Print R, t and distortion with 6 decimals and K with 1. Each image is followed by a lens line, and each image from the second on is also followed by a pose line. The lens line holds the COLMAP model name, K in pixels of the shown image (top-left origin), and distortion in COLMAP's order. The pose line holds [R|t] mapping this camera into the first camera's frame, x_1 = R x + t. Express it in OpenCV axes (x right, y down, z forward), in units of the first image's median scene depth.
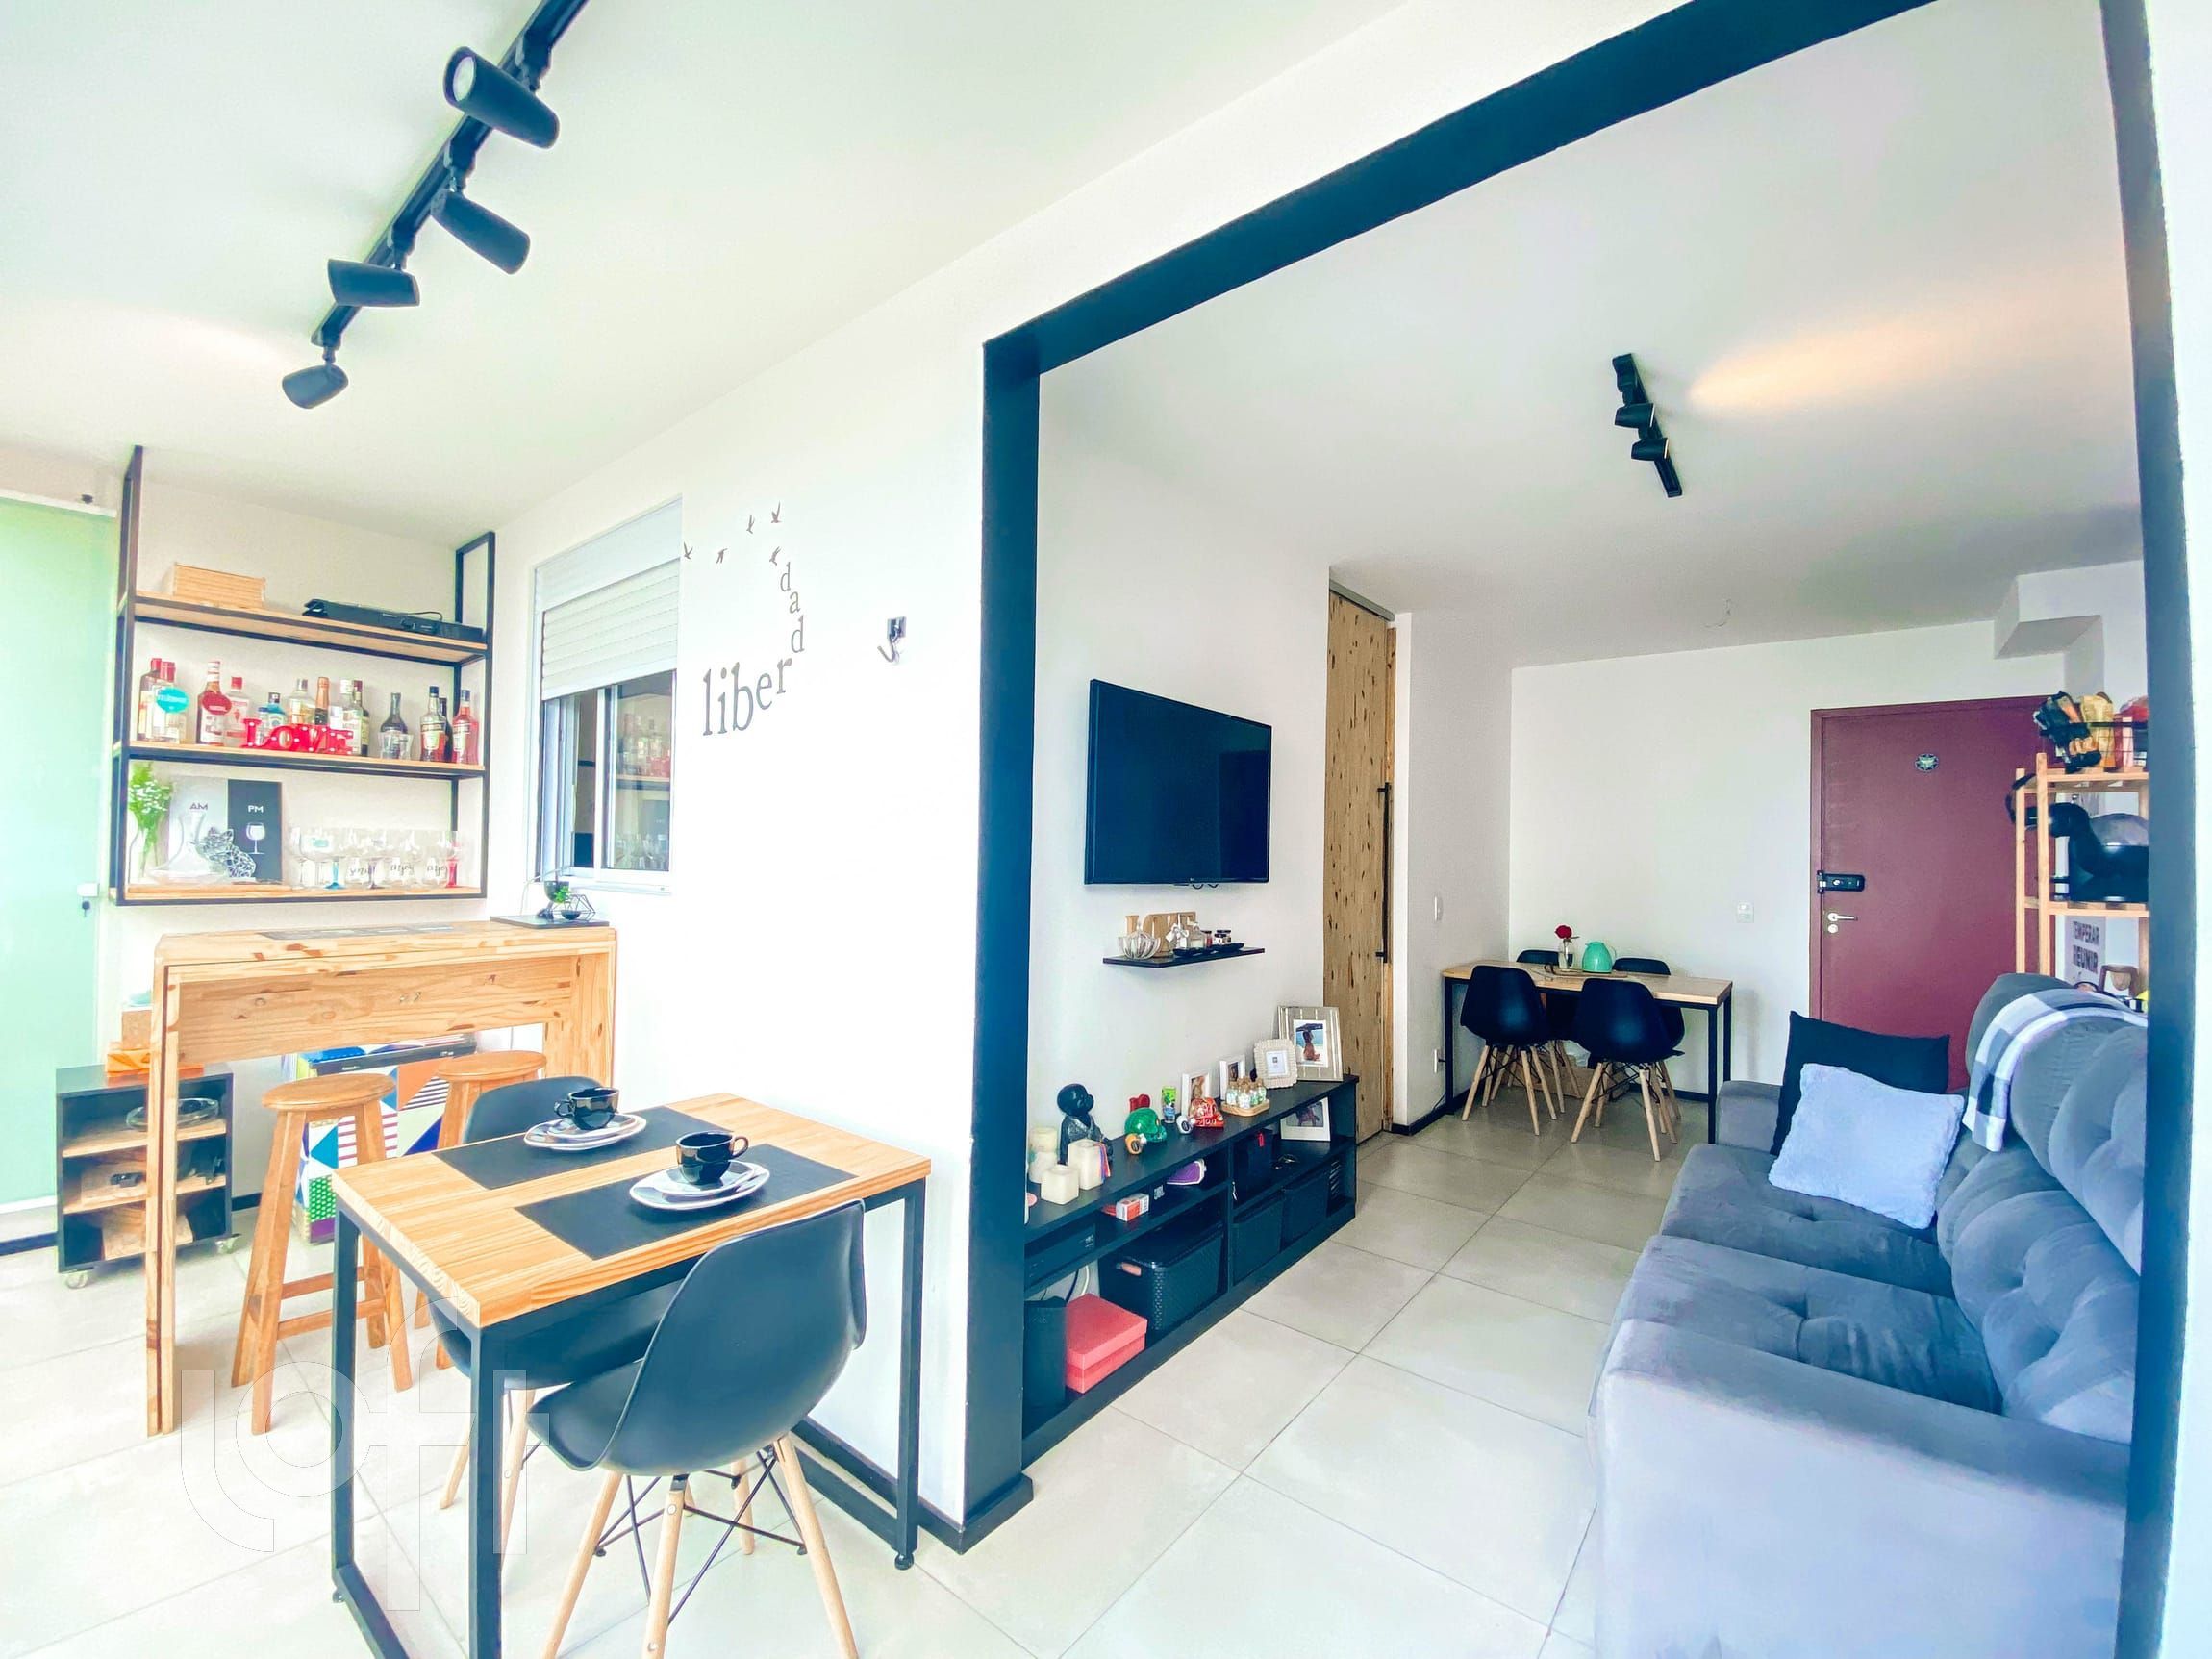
lens RADIAL K [[889.2, 0, 1106.0], [0, 889.2, 829.5], [0, 0, 1]] dist [0.027889, -0.025118]
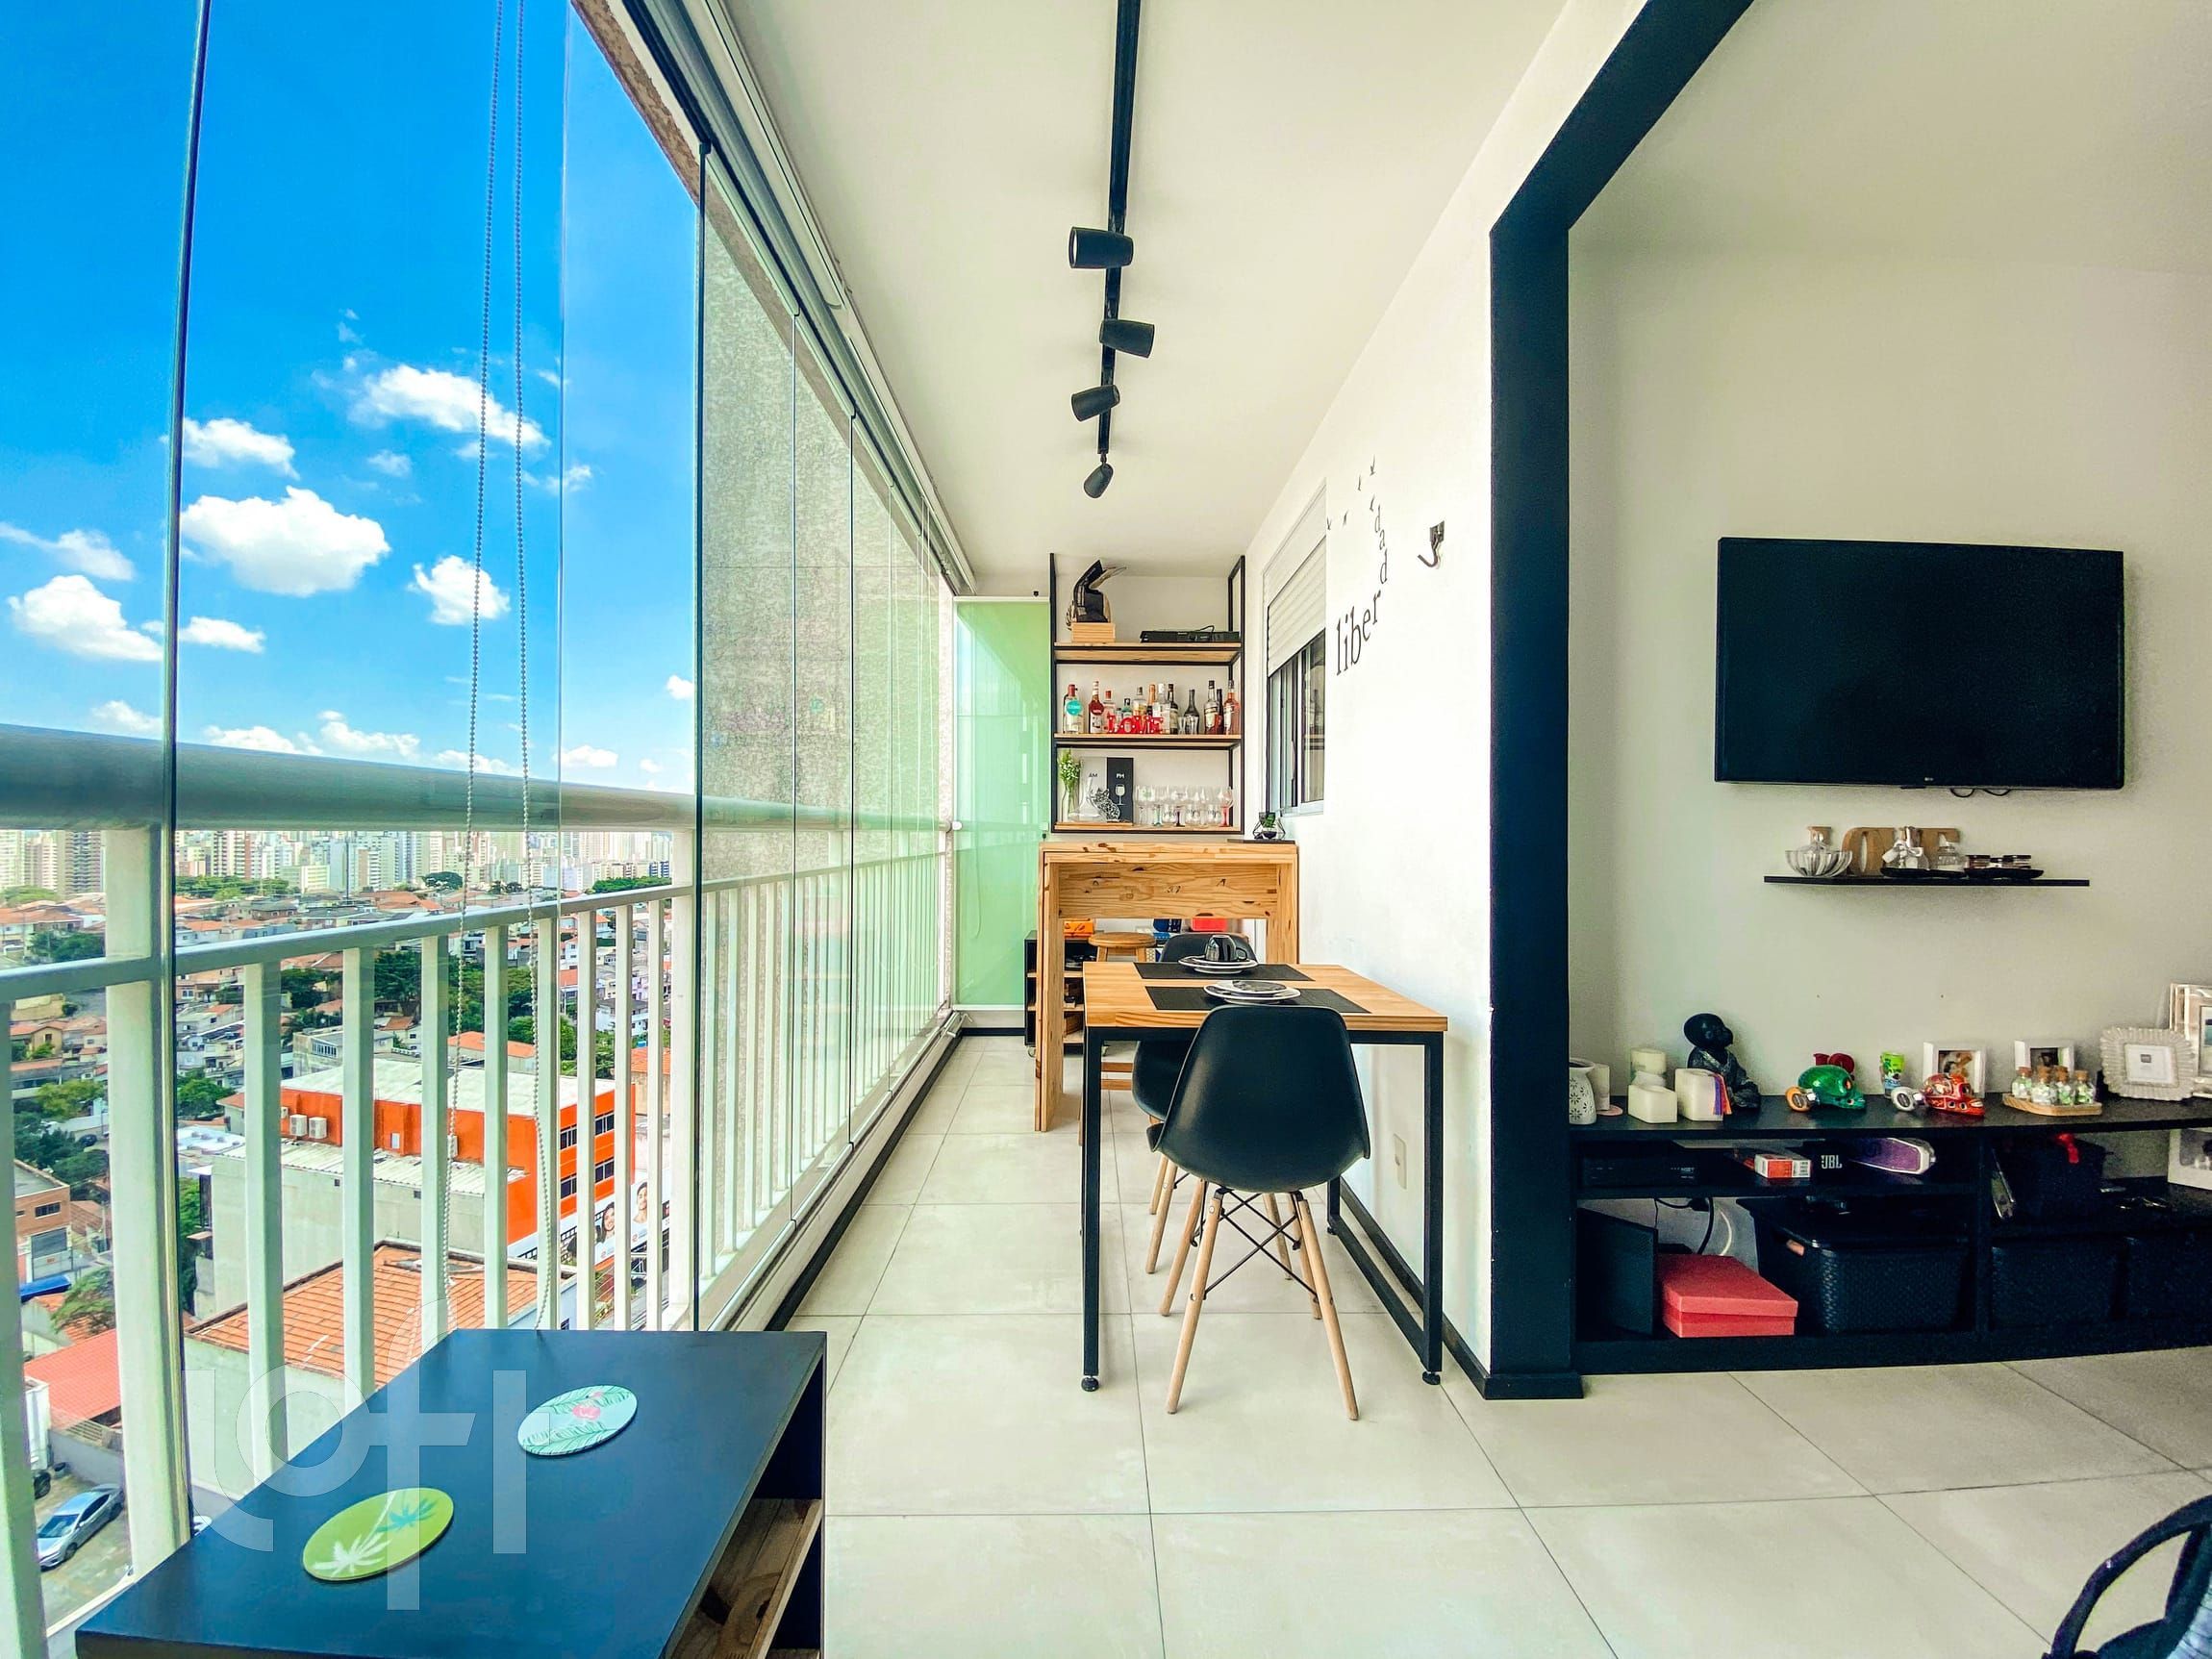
lens RADIAL K [[889.2, 0, 1106.0], [0, 889.2, 829.5], [0, 0, 1]] dist [0.027889, -0.025118]
pose [[0.644152, -0.017861, -0.764689, 0.222967], [0.023334, 0.999721, -0.003695, 0.085072], [0.764541, -0.015463, 0.644389, -0.001055]]
